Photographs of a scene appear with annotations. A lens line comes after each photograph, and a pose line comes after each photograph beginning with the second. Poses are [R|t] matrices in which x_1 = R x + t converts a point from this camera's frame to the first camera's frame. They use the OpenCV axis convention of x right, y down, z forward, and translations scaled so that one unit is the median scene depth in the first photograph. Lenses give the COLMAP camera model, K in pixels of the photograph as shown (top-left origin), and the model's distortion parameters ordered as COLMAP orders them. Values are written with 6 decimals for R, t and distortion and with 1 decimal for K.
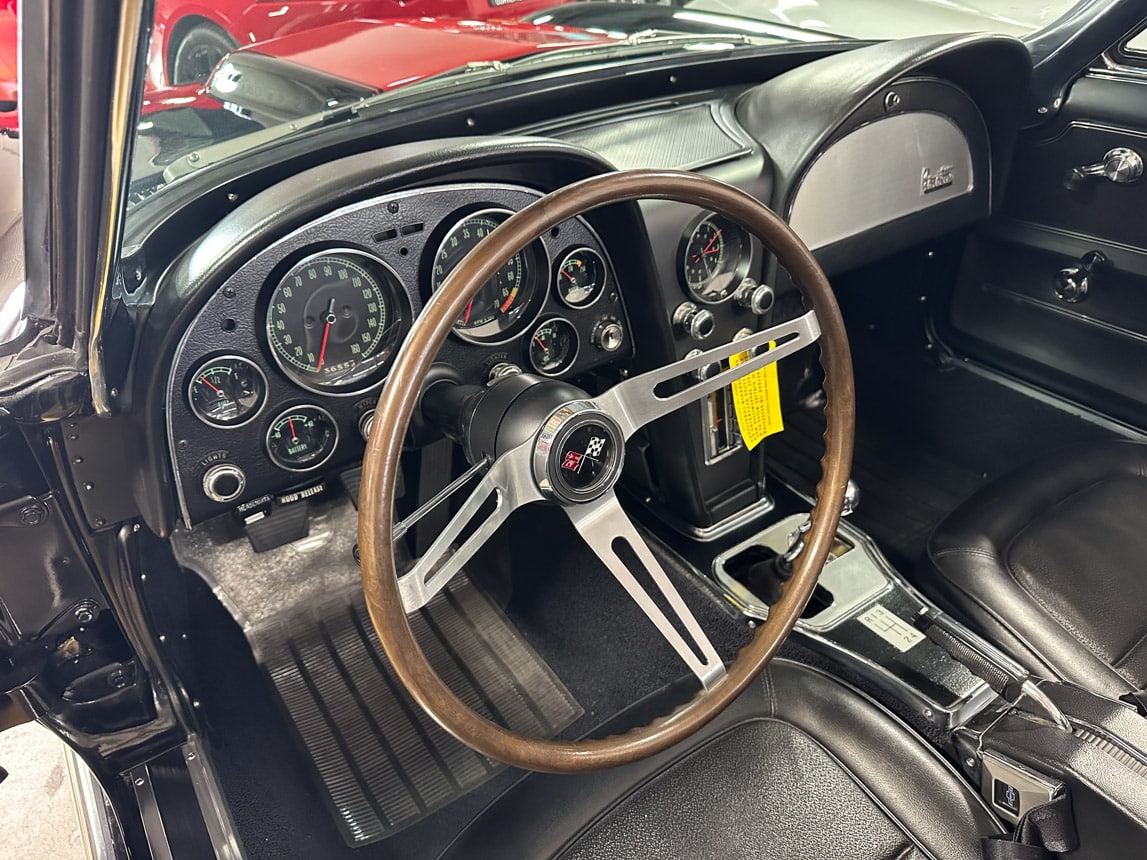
lens RADIAL K [[806.8, 0, 572.3], [0, 806.8, 426.1], [0, 0, 1]] dist [0.106000, -0.196888]
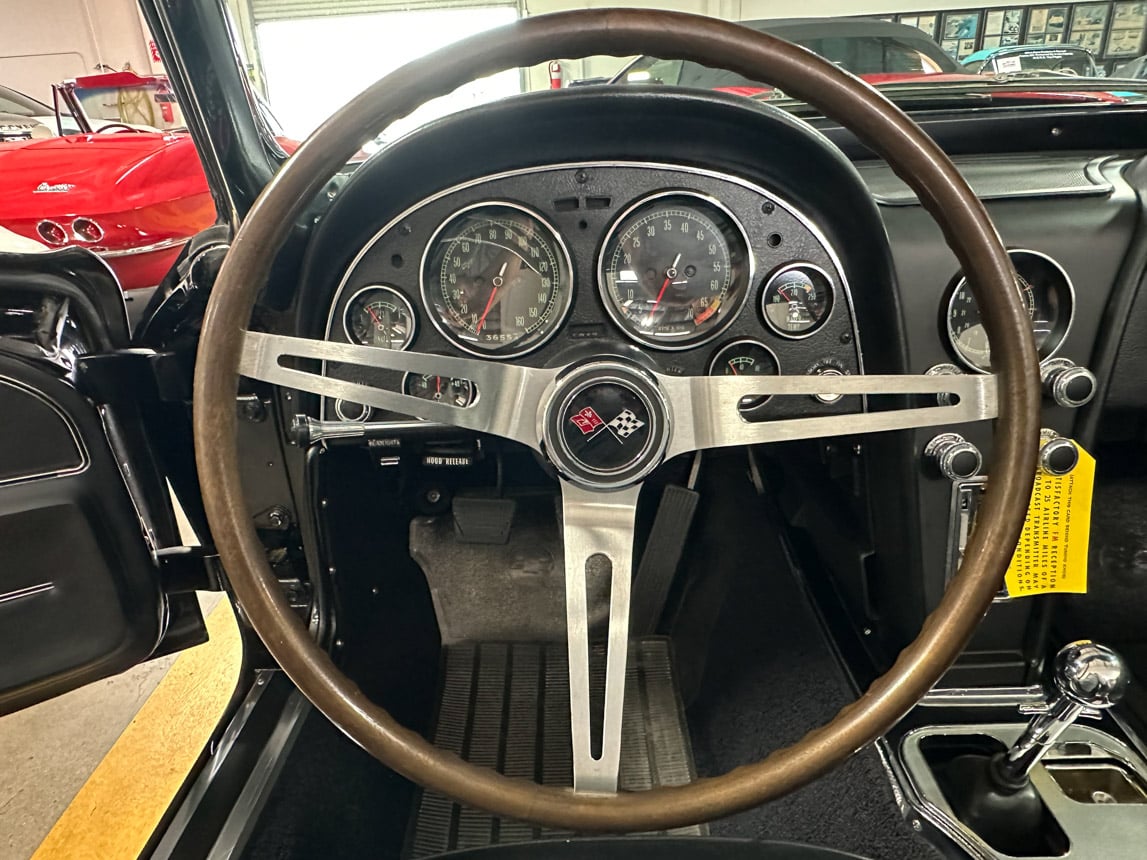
lens RADIAL K [[789.0, 0, 561.4], [0, 789.0, 458.1], [0, 0, 1]] dist [-0.007478, 0.000838]
pose [[0.806100, 0.233965, -0.543566, 0.272382], [-0.312075, 0.948490, -0.054547, 0.080551], [0.502805, 0.213604, 0.837592, 0.238011]]
